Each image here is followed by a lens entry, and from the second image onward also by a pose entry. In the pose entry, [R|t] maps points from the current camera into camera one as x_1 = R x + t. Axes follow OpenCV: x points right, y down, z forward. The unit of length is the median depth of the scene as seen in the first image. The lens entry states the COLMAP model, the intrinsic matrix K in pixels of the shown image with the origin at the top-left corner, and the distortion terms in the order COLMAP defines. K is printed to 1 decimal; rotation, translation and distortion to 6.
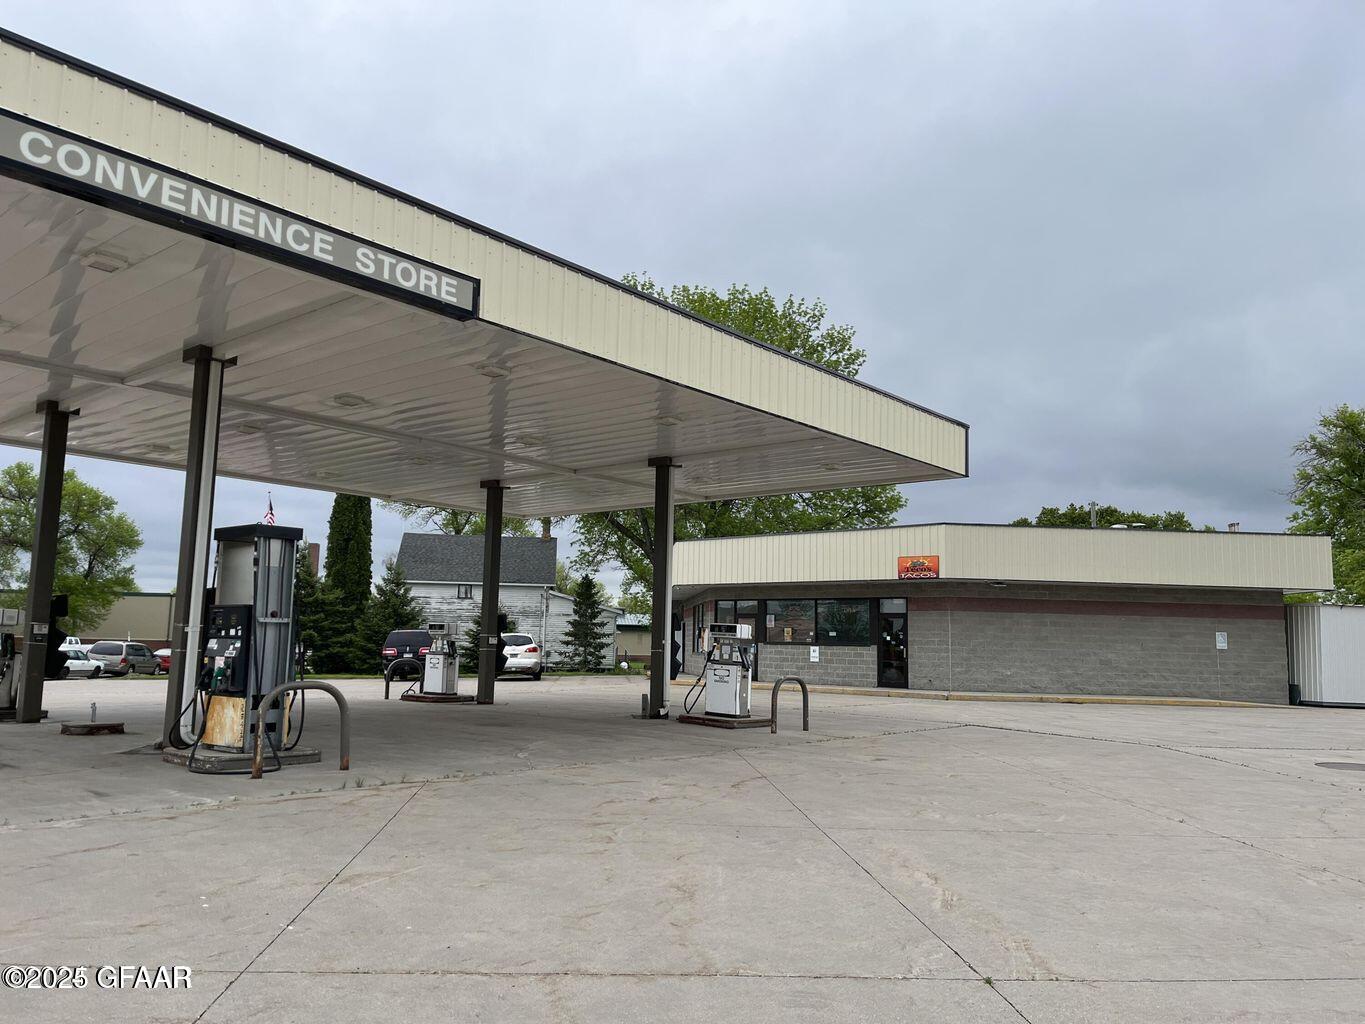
lens RADIAL K [[1030.8, 0, 682.5], [0, 1030.8, 512.0], [0, 0, 1]] dist [0.073760, -0.076708]
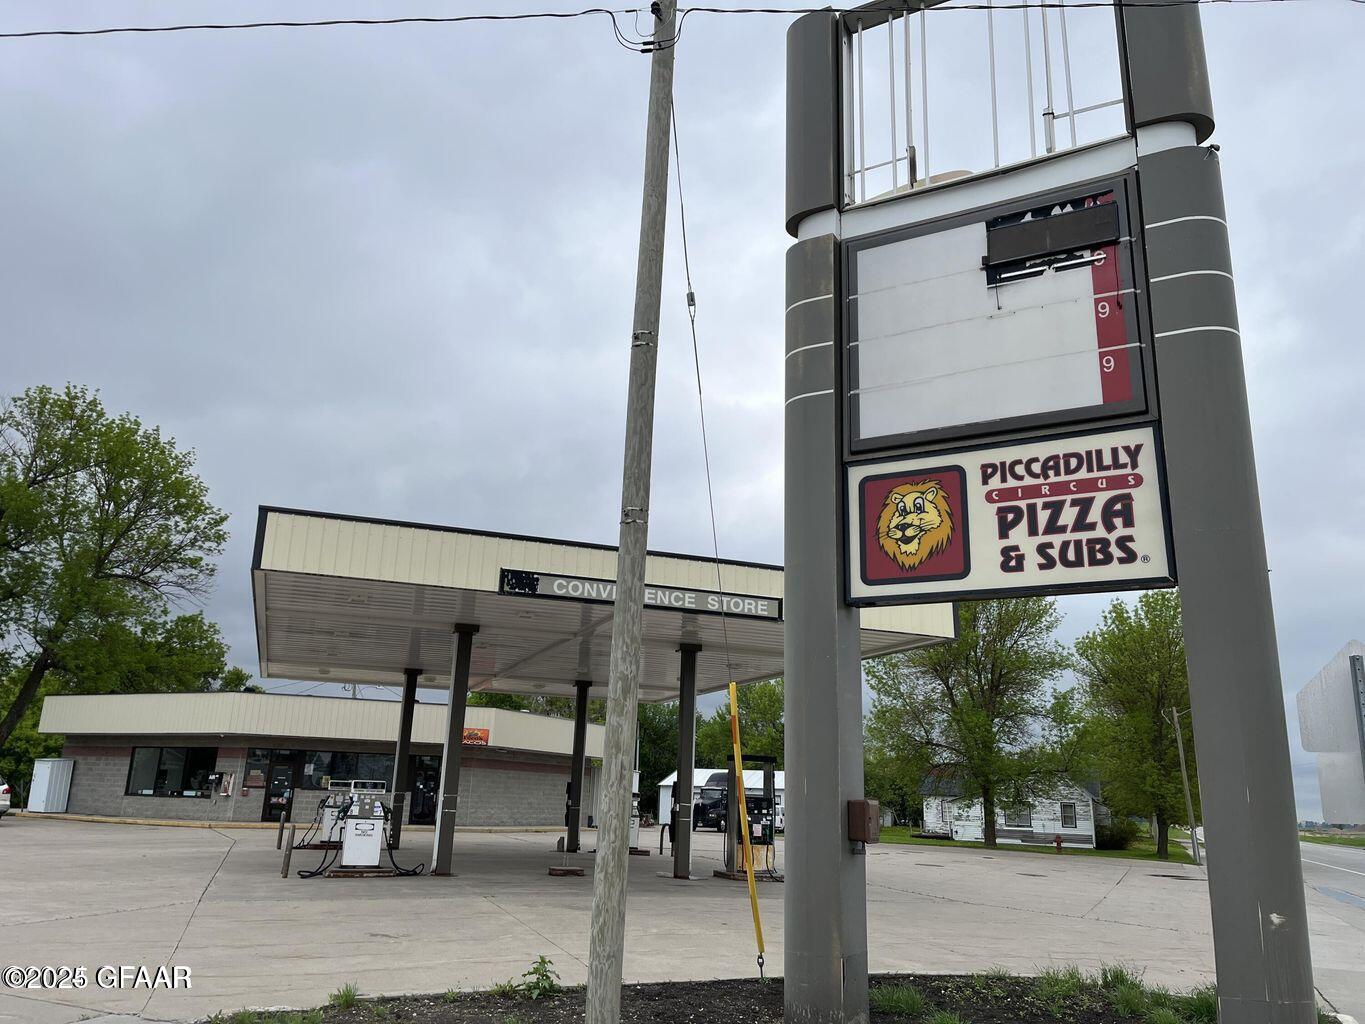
lens RADIAL K [[1029.2, 0, 673.4], [0, 1029.2, 508.3], [0, 0, 1]] dist [0.034062, -0.003518]
pose [[0.492147, 0.233296, 0.838668, -0.836352], [-0.138323, 0.972137, -0.189253, -0.019227], [-0.859452, -0.022867, 0.510705, 0.049734]]
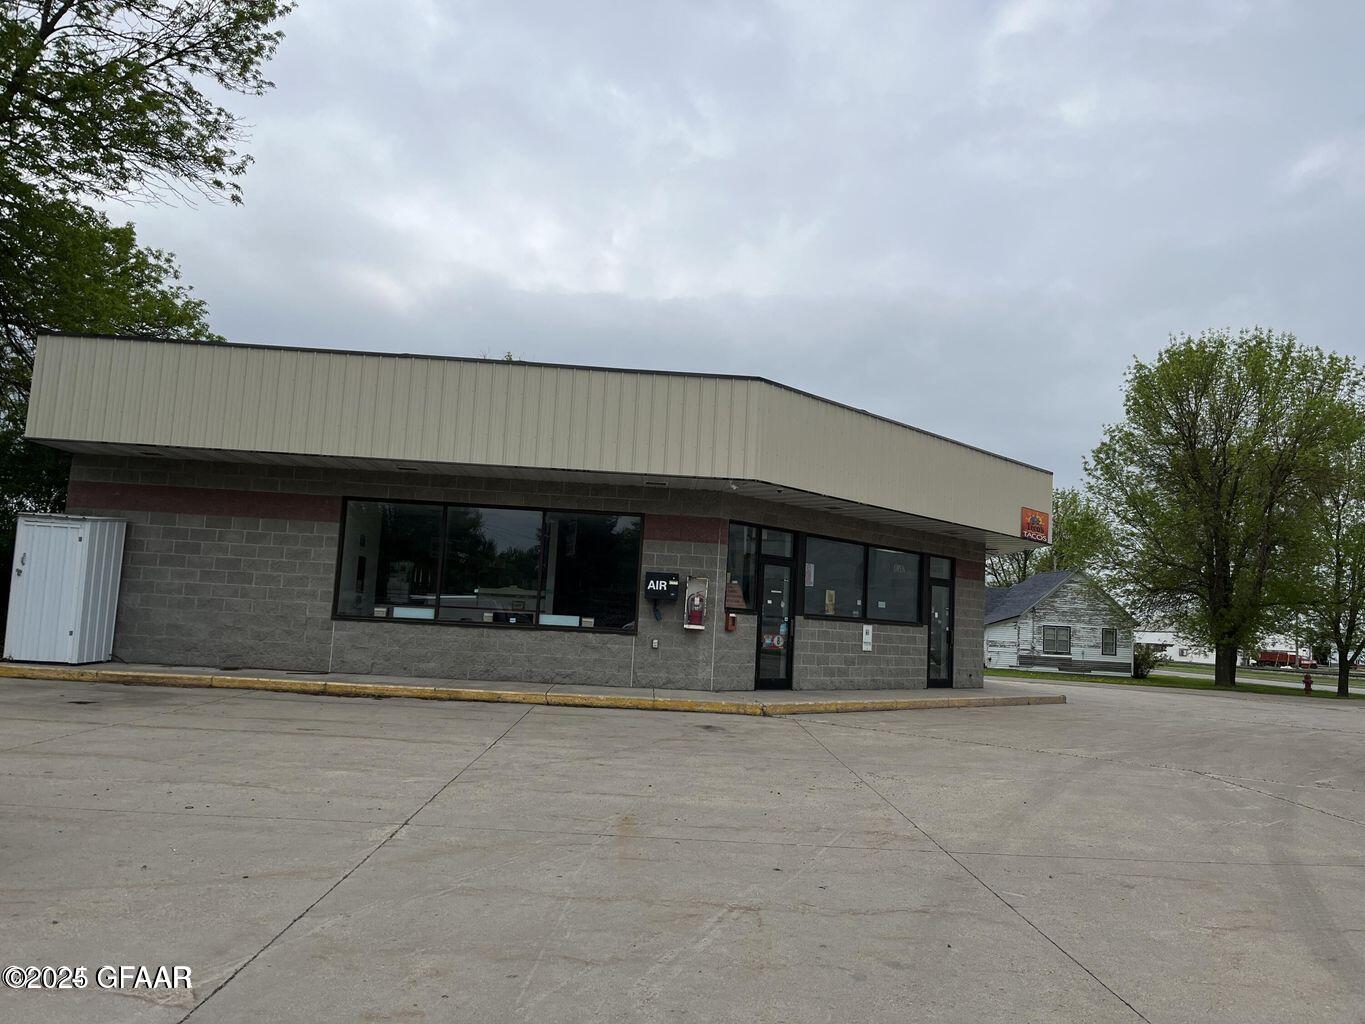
lens RADIAL K [[1030.8, 0, 682.5], [0, 1030.8, 512.0], [0, 0, 1]] dist [0.073760, -0.076708]
pose [[0.063742, 0.088667, 0.994020, -0.483829], [-0.183070, 0.980182, -0.075693, 0.136757], [-0.981031, -0.177150, 0.078711, 1.114978]]
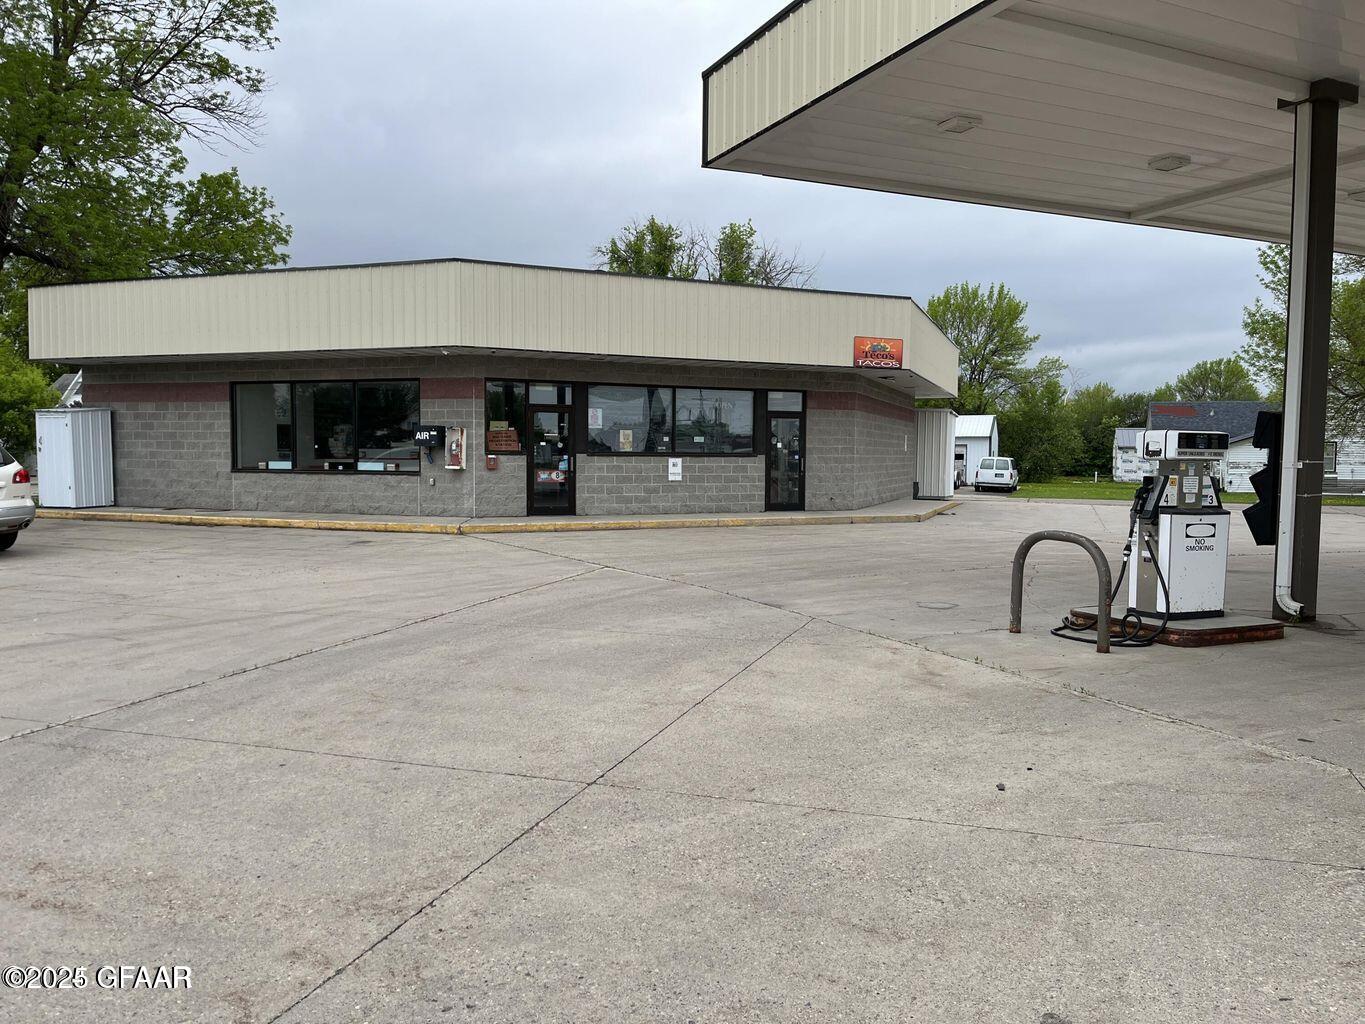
lens RADIAL K [[1030.8, 0, 682.5], [0, 1030.8, 512.0], [0, 0, 1]] dist [0.073760, -0.076708]
pose [[0.427040, -0.068934, 0.901601, -0.491150], [-0.116573, 0.984572, 0.130492, 0.080640], [-0.896687, -0.160828, 0.412416, 0.748444]]
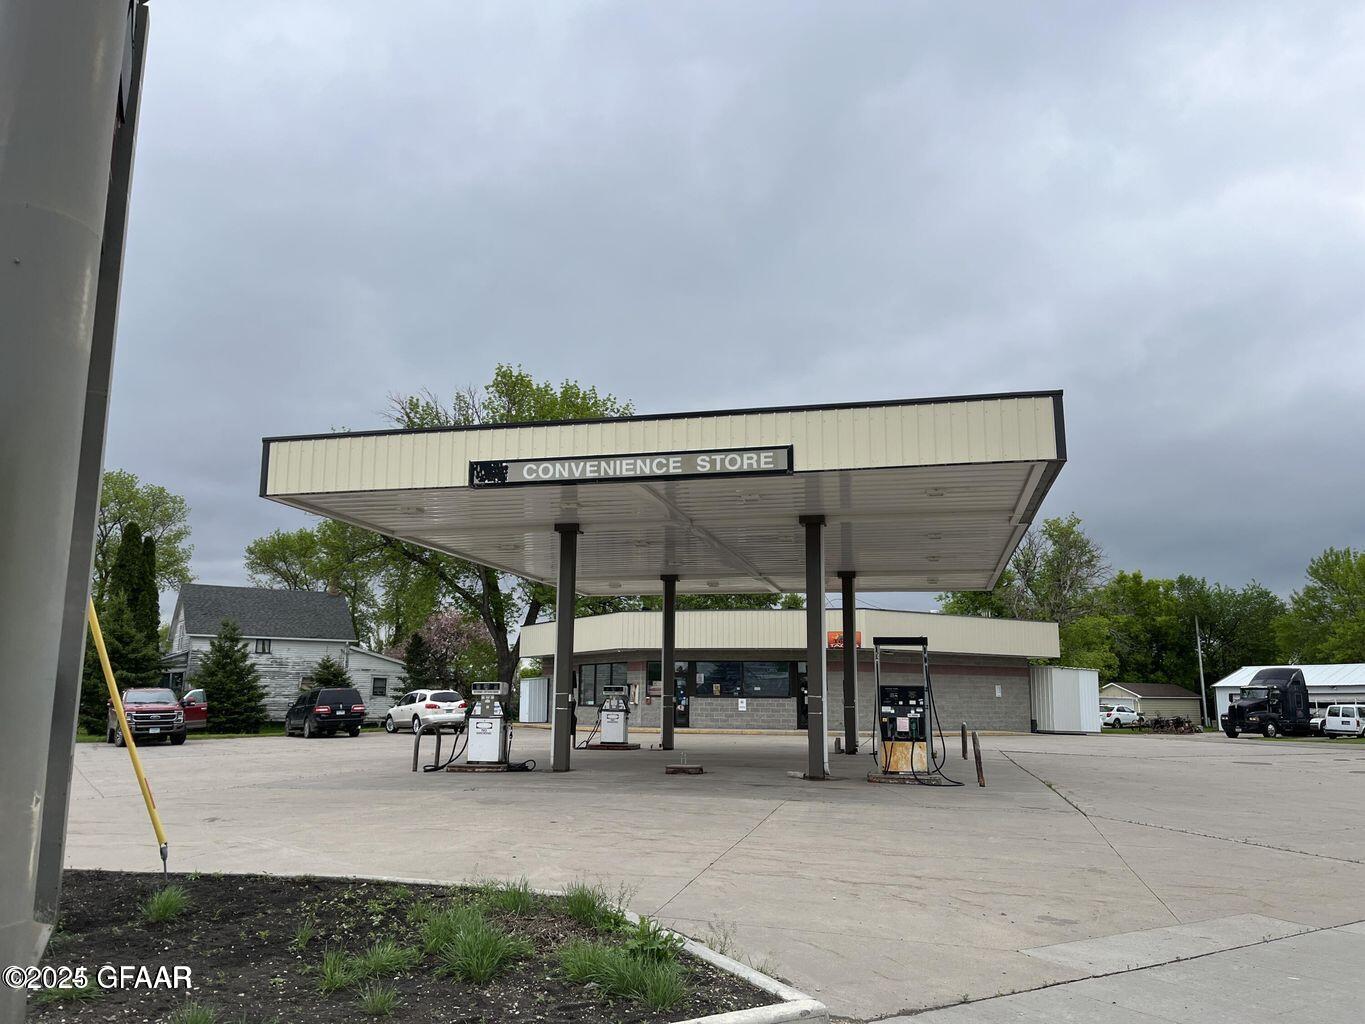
lens RADIAL K [[1030.8, 0, 682.5], [0, 1030.8, 512.0], [0, 0, 1]] dist [0.073760, -0.076708]
pose [[0.892859, 0.065759, 0.445509, -0.546104], [-0.047121, 0.997493, -0.052797, -0.030629], [-0.447864, 0.026148, 0.893719, -0.120767]]
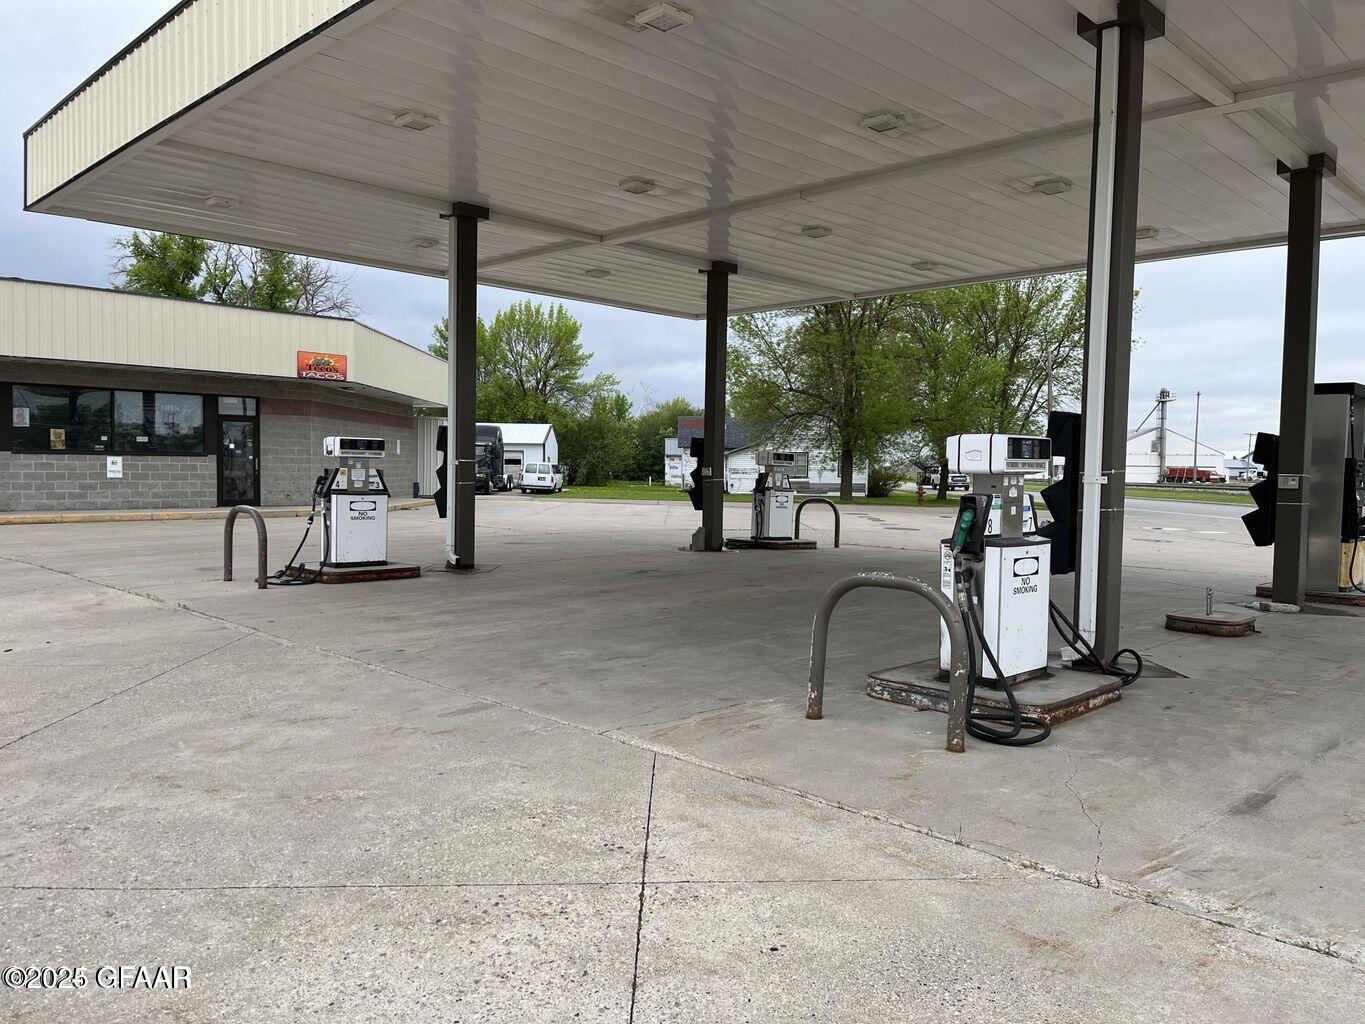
lens RADIAL K [[1030.8, 0, 682.5], [0, 1030.8, 512.0], [0, 0, 1]] dist [0.073760, -0.076708]
pose [[0.088826, -0.065949, 0.993861, -0.572736], [-0.144217, 0.986440, 0.078346, 0.058247], [-0.985551, -0.150291, 0.078111, 0.582165]]
